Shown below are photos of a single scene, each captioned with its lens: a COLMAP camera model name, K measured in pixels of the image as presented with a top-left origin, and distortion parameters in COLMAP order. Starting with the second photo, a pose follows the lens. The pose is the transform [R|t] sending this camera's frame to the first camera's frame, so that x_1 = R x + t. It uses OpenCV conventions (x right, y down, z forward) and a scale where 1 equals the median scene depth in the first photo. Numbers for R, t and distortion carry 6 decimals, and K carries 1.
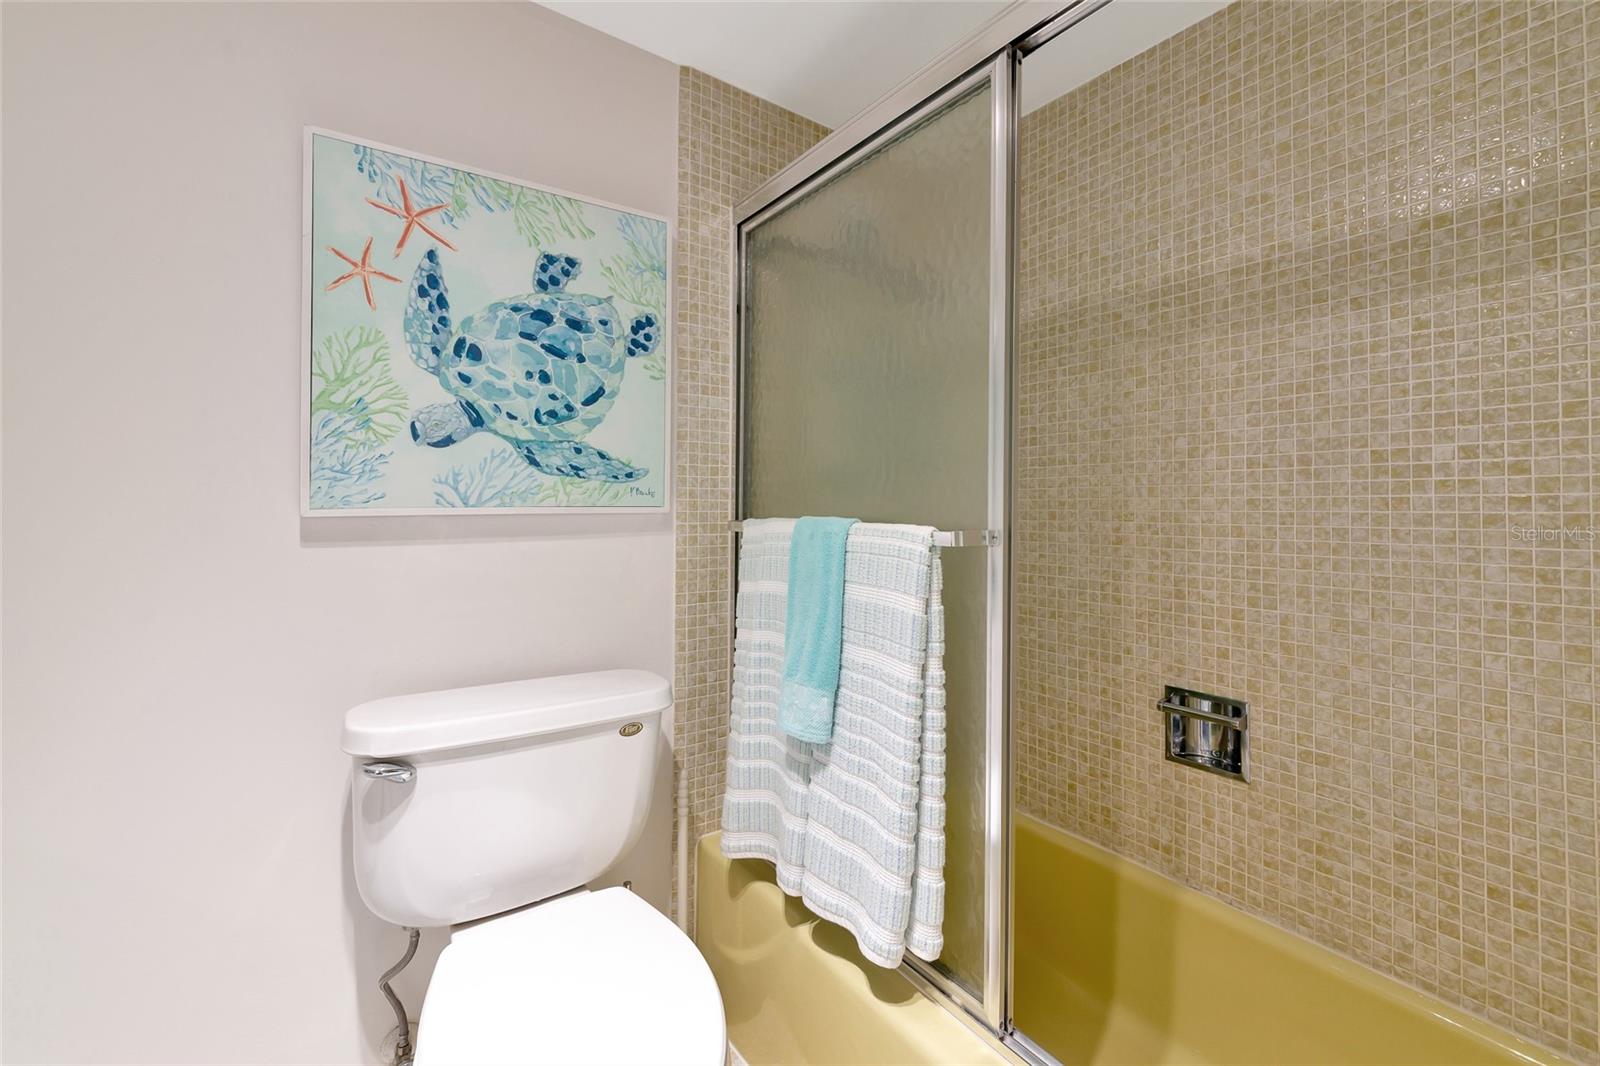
lens RADIAL K [[637.5, 0, 790.6], [0, 637.5, 486.7], [0, 0, 1]] dist [-0.005926, -0.000103]
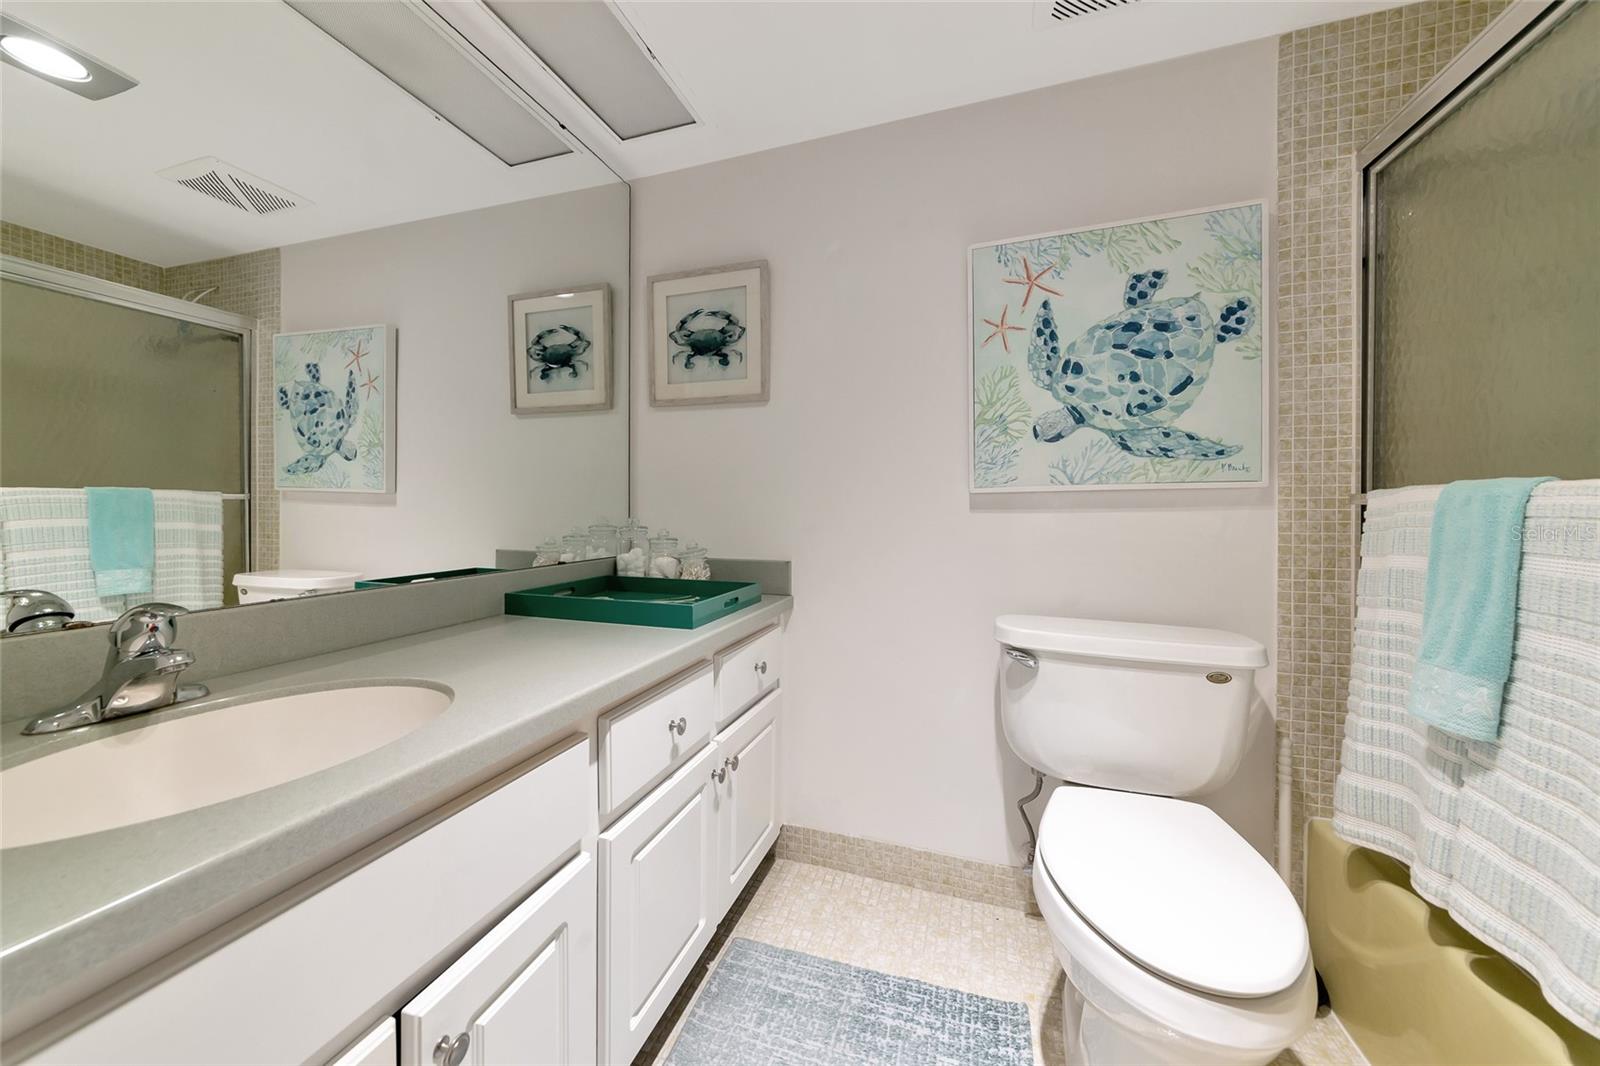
lens RADIAL K [[566.3, 0, 797.4], [0, 566.3, 518.7], [0, 0, 1]] dist [-0.001317, 0.001923]
pose [[0.587395, 0.008730, -0.809253, 0.117013], [0.022542, 0.999377, 0.027143, 0.056768], [0.808986, -0.034186, 0.586833, -0.174217]]
